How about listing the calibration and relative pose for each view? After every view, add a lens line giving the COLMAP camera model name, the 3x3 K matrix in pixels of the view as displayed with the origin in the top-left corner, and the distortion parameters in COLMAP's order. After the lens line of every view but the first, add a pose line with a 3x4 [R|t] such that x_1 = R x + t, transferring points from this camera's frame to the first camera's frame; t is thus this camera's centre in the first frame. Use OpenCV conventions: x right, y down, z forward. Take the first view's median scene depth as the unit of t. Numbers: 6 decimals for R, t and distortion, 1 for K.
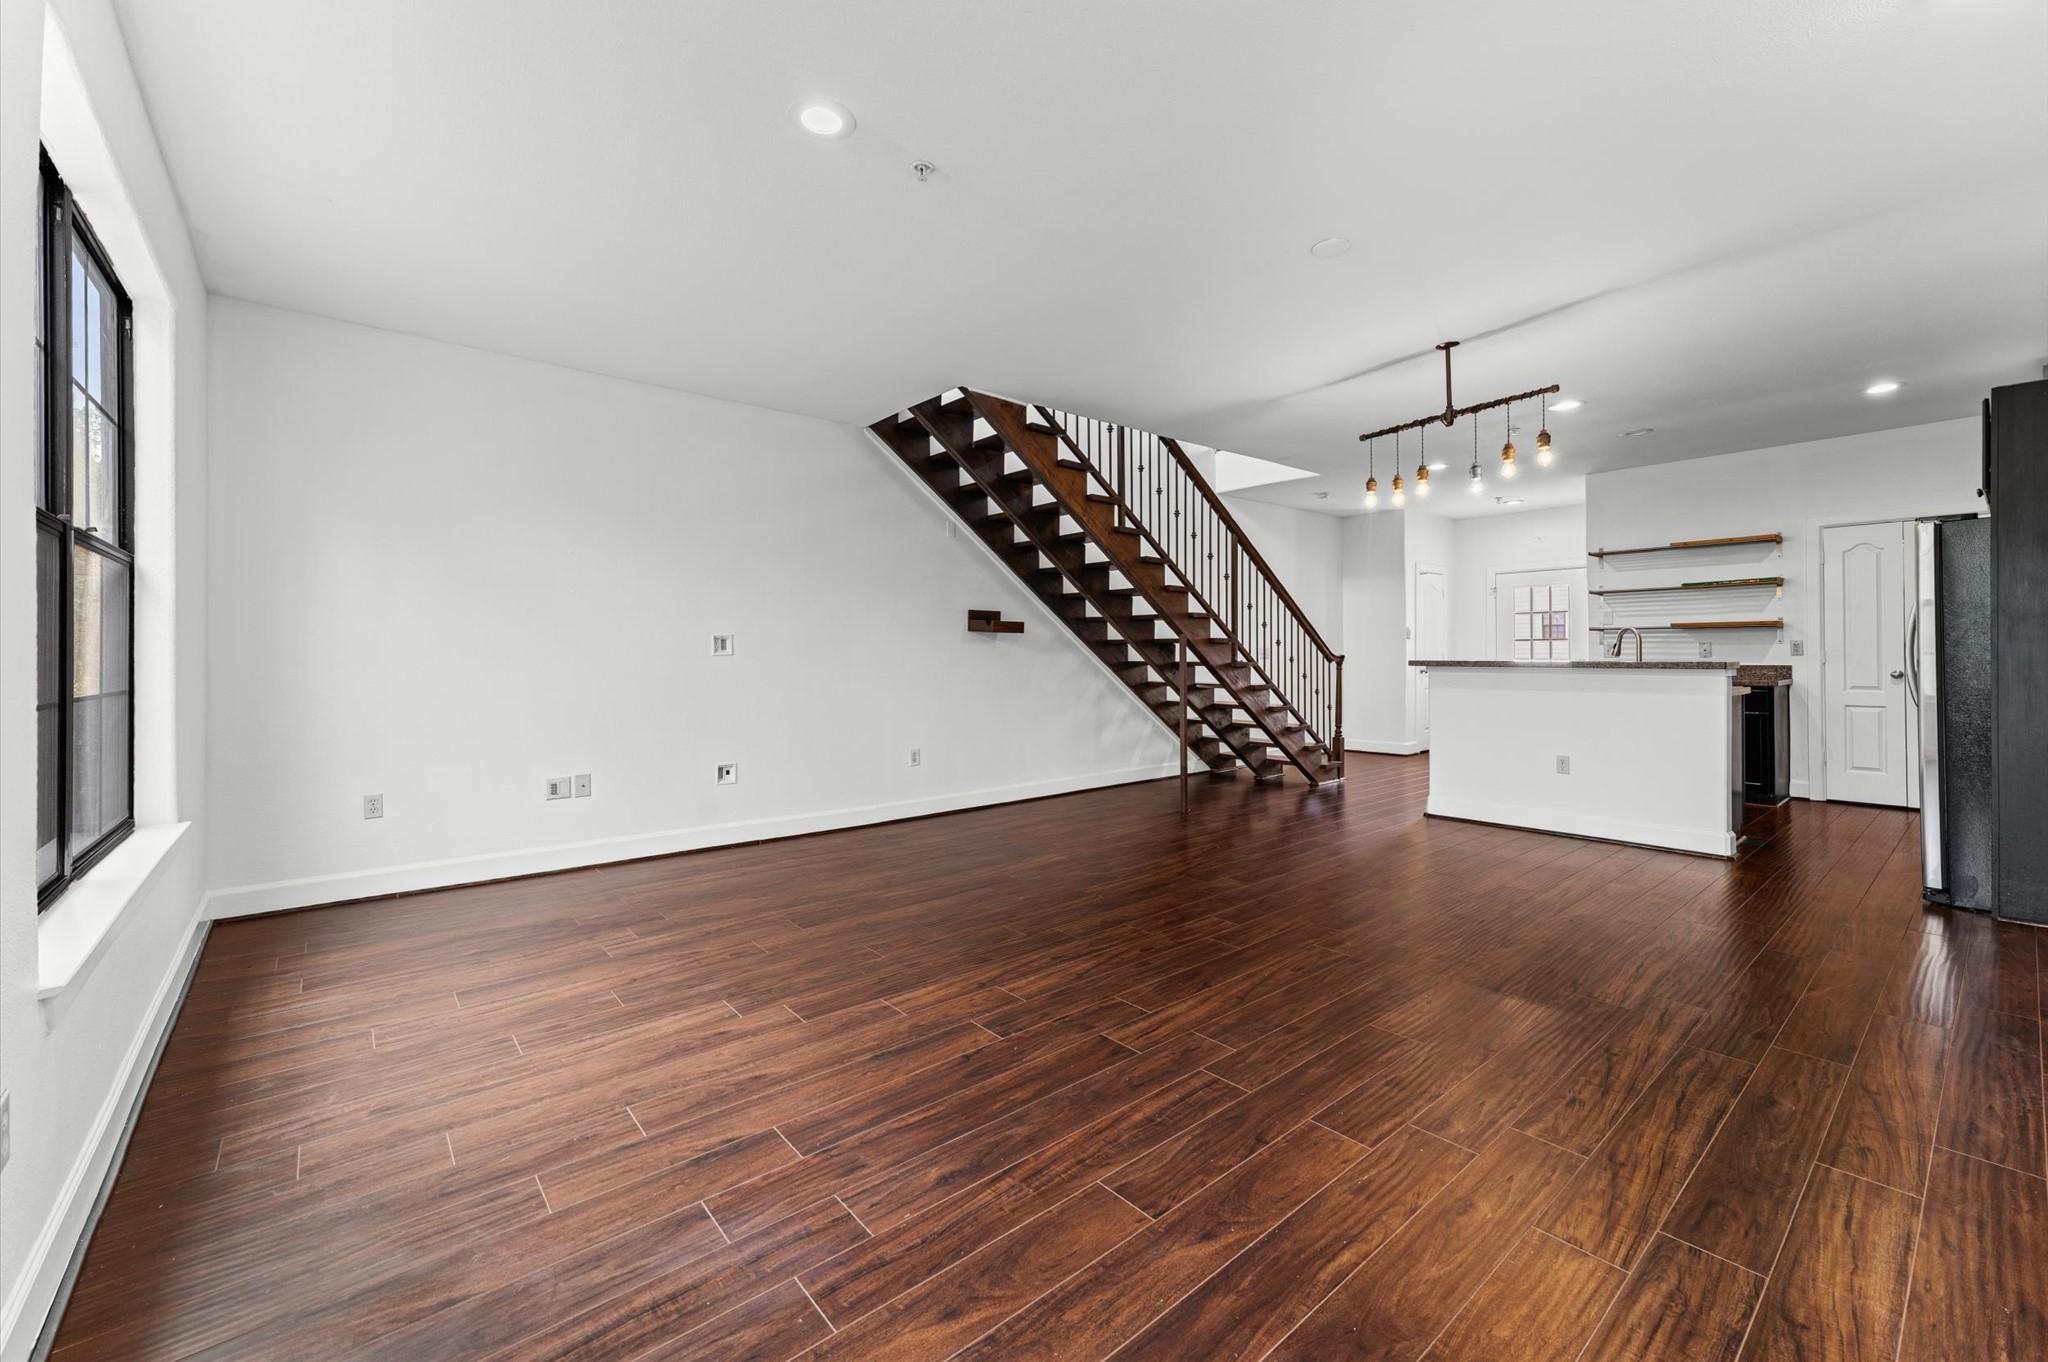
lens RADIAL K [[826.3, 0, 1009.7], [0, 826.3, 659.9], [0, 0, 1]] dist [-0.000324, 0.000238]
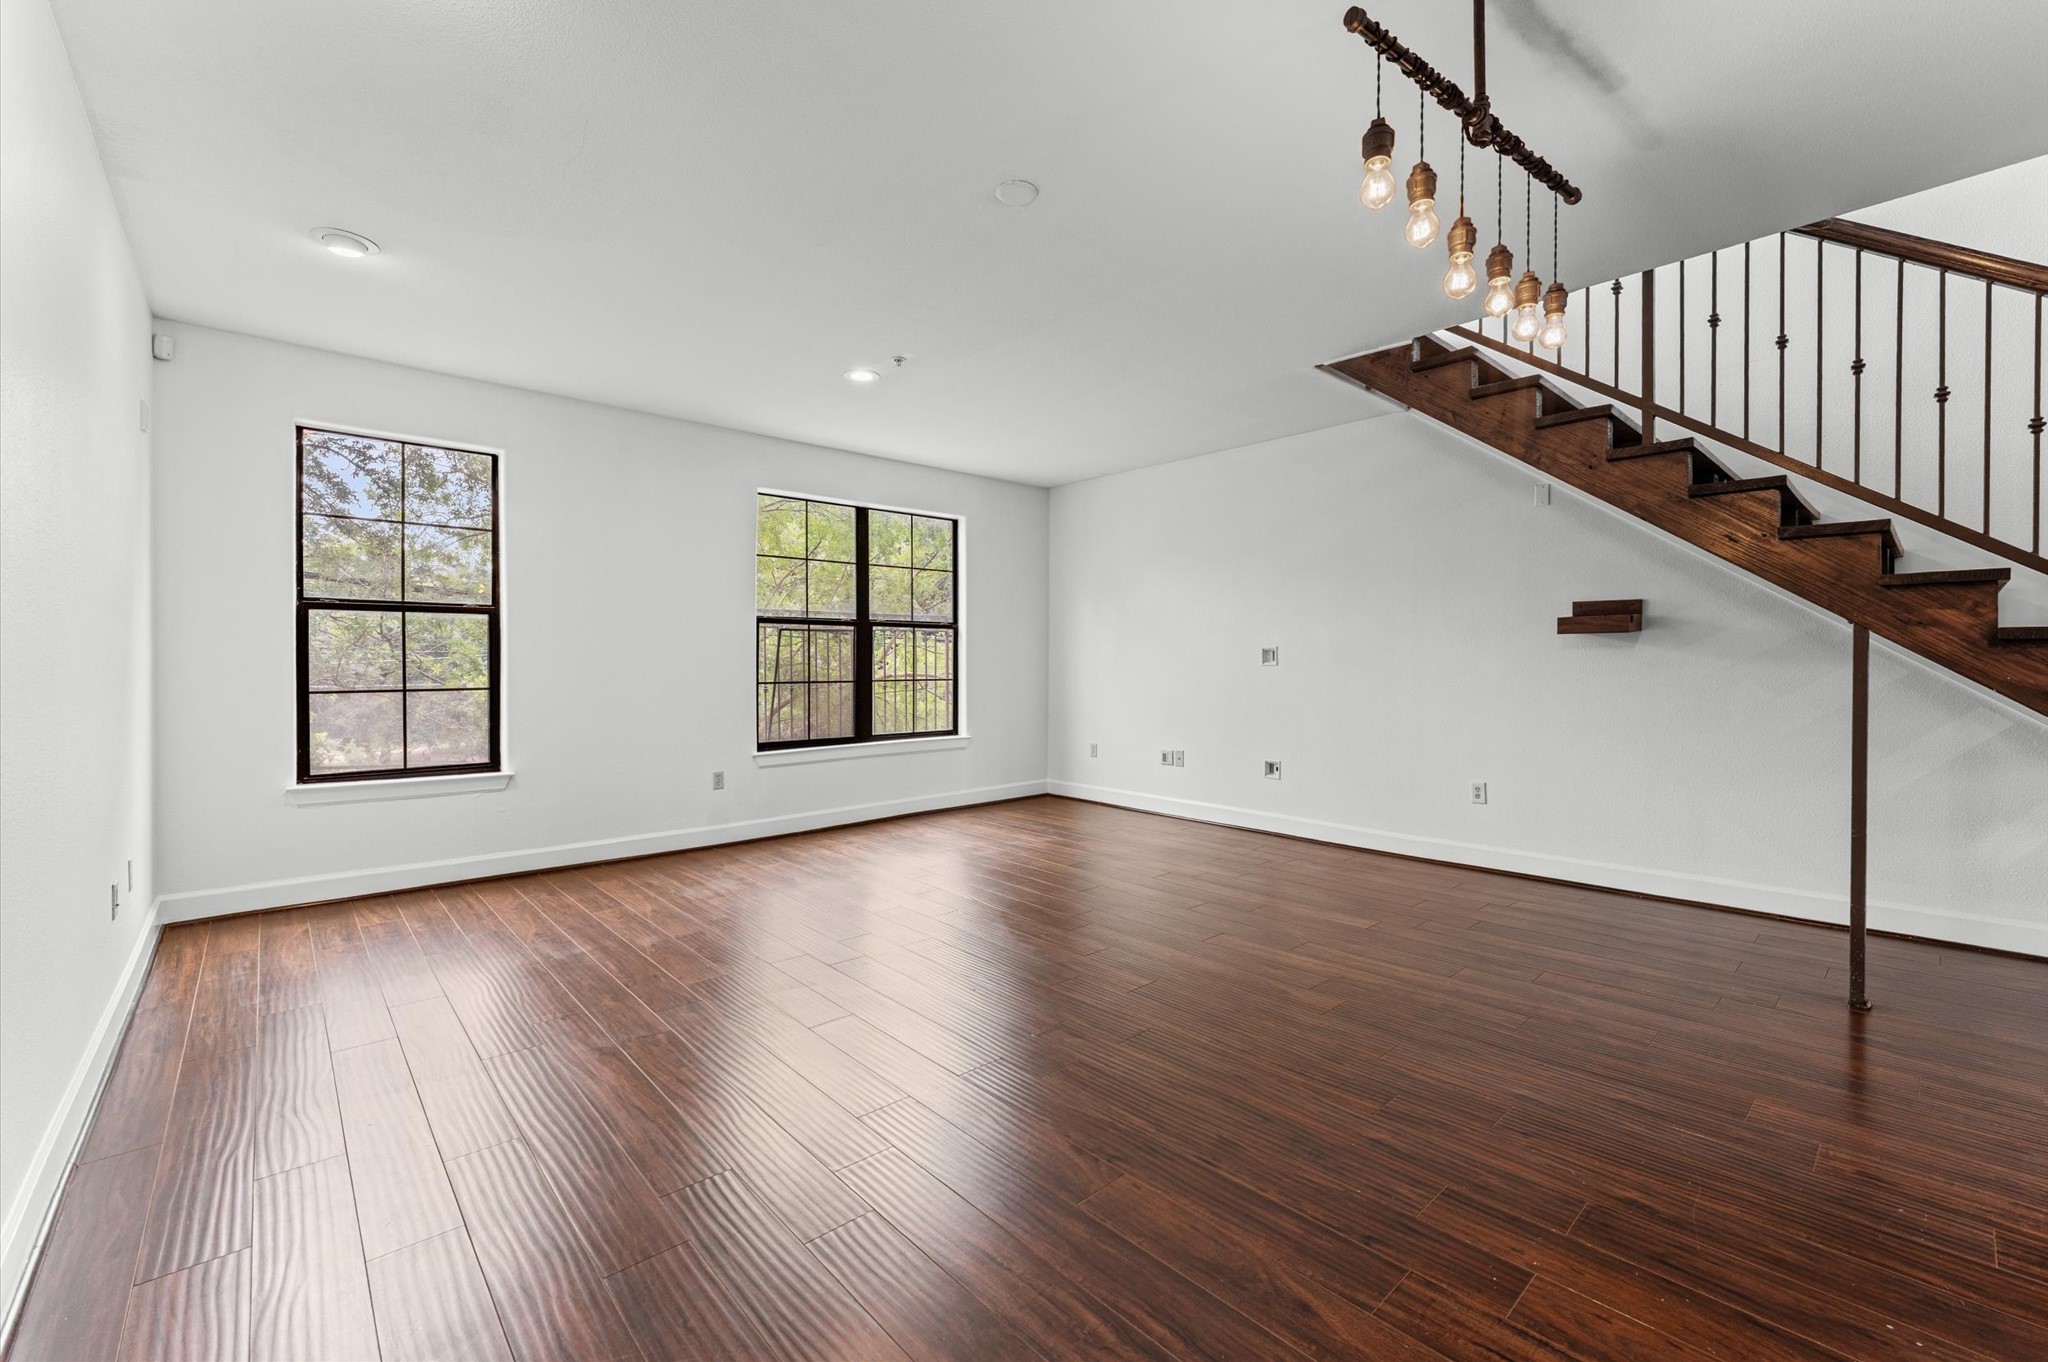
lens RADIAL K [[826.3, 0, 1009.7], [0, 826.3, 659.9], [0, 0, 1]] dist [-0.000324, 0.000238]
pose [[0.037348, -0.003237, -0.999297, 0.865643], [-0.006557, 0.999972, -0.003484, -0.006564], [0.999281, 0.006682, 0.037326, 0.667327]]
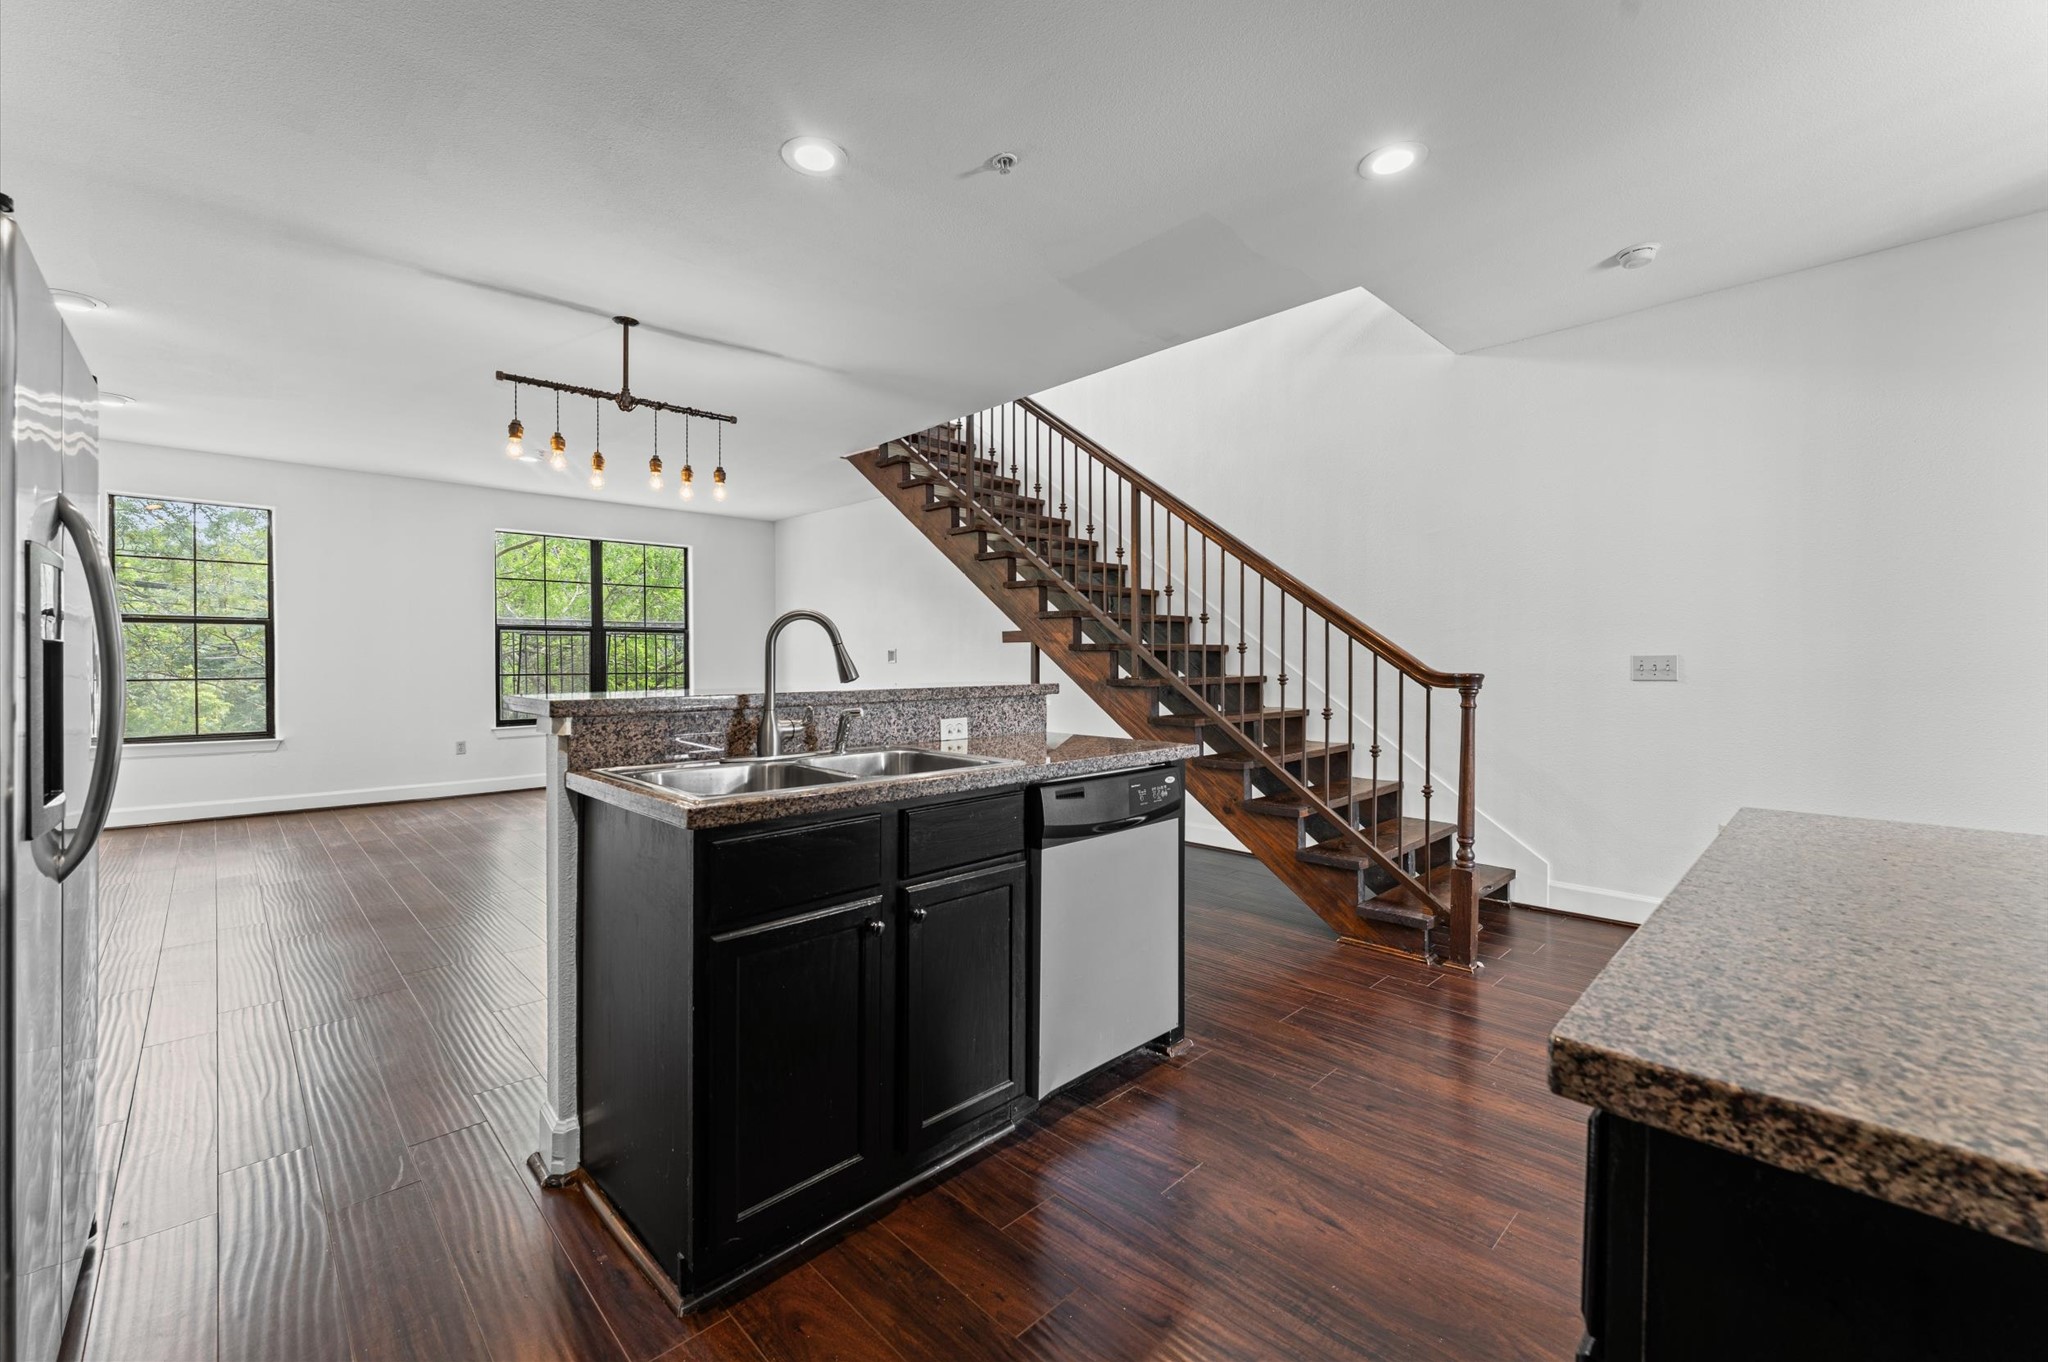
lens RADIAL K [[826.3, 0, 1009.7], [0, 826.3, 659.9], [0, 0, 1]] dist [-0.000324, 0.000238]
pose [[0.070629, 0.004180, -0.997494, 1.313752], [-0.008637, 0.999956, 0.003579, -0.017889], [0.997465, 0.008362, 0.070662, 1.222077]]
